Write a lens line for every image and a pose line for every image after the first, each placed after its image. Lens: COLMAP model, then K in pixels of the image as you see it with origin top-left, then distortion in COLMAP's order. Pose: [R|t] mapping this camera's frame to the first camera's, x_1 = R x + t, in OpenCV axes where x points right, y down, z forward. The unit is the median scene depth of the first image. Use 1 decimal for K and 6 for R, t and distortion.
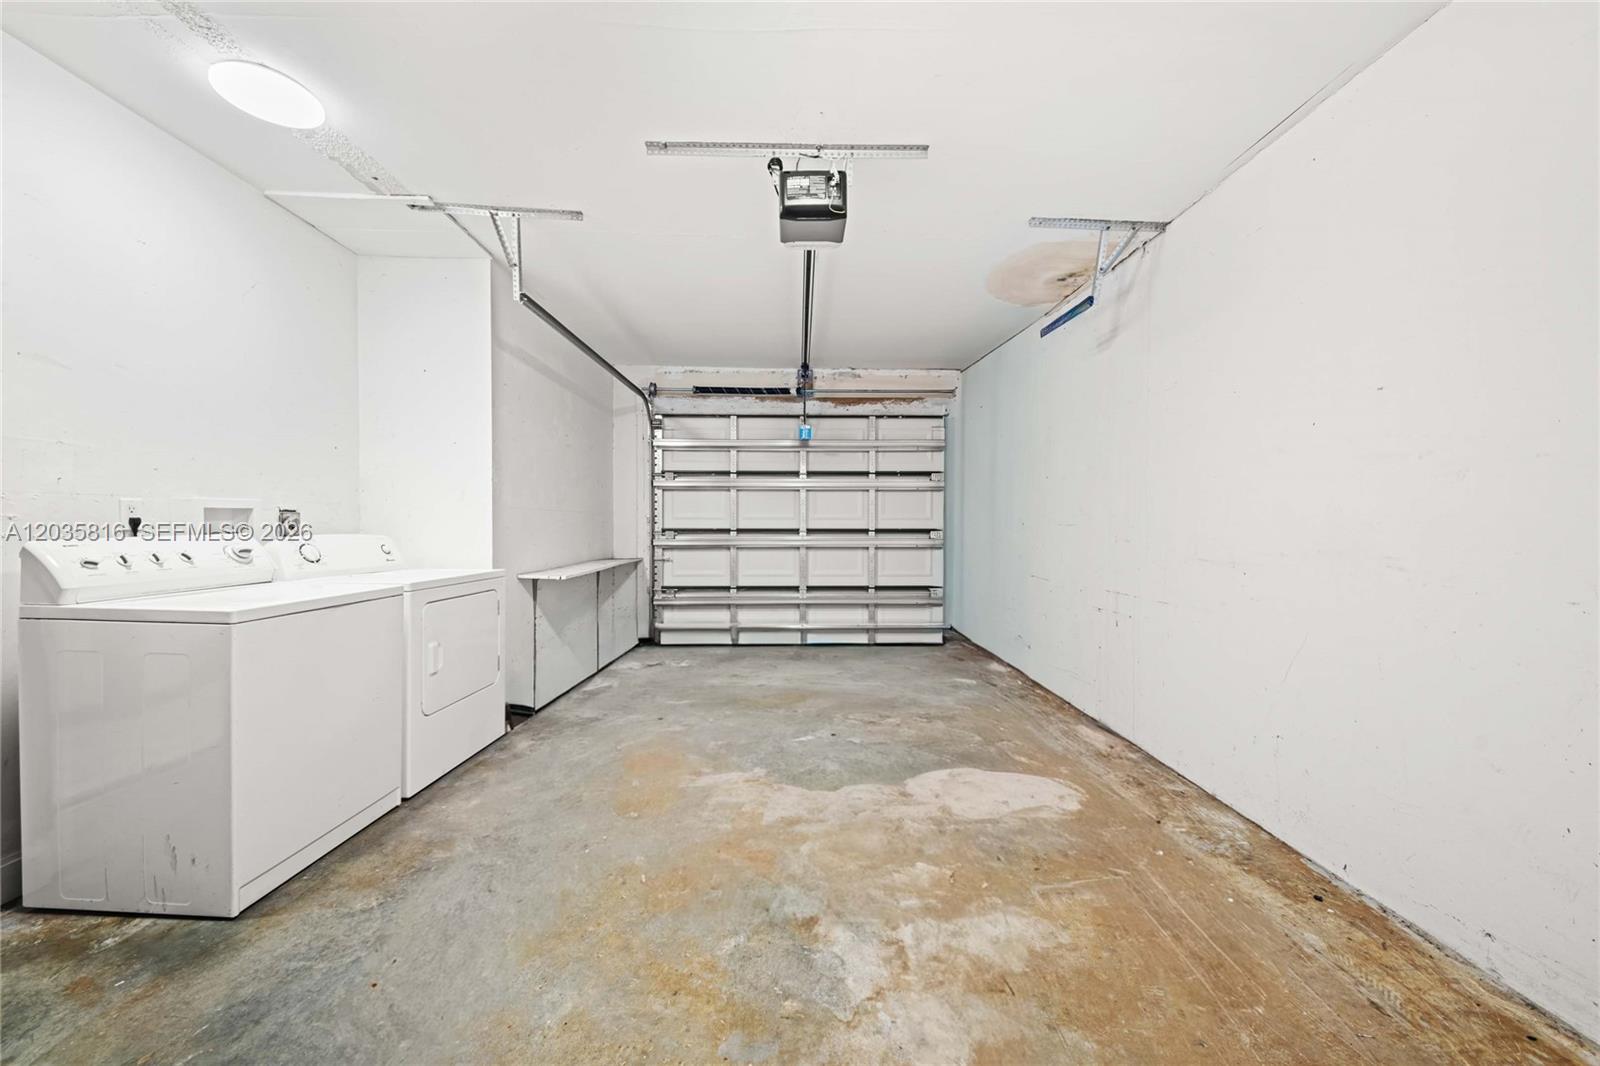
lens RADIAL K [[587.5, 0, 805.7], [0, 587.5, 514.5], [0, 0, 1]] dist [0.041624, -0.021544]
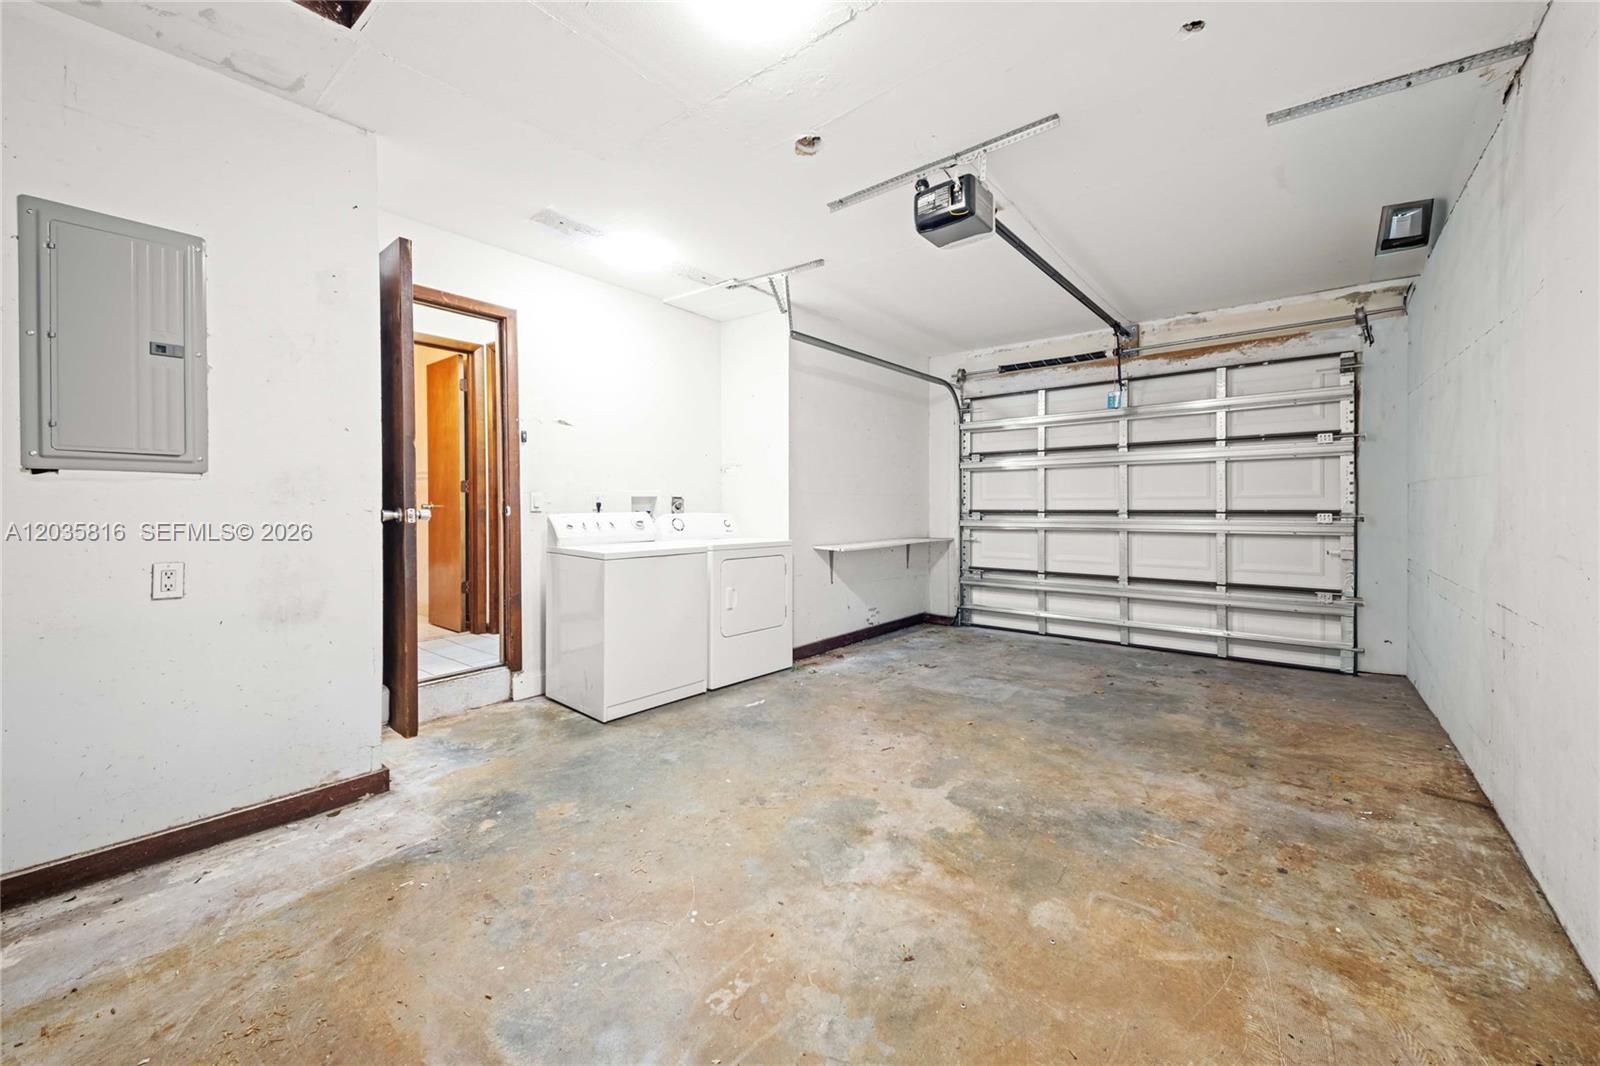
lens RADIAL K [[634.9, 0, 792.8], [0, 634.9, 478.6], [0, 0, 1]] dist [0.031012, -0.012961]
pose [[0.748184, -0.033248, -0.662658, 0.259136], [0.014904, 0.999334, -0.033312, 0.002053], [0.663324, 0.015048, 0.748181, -0.028468]]
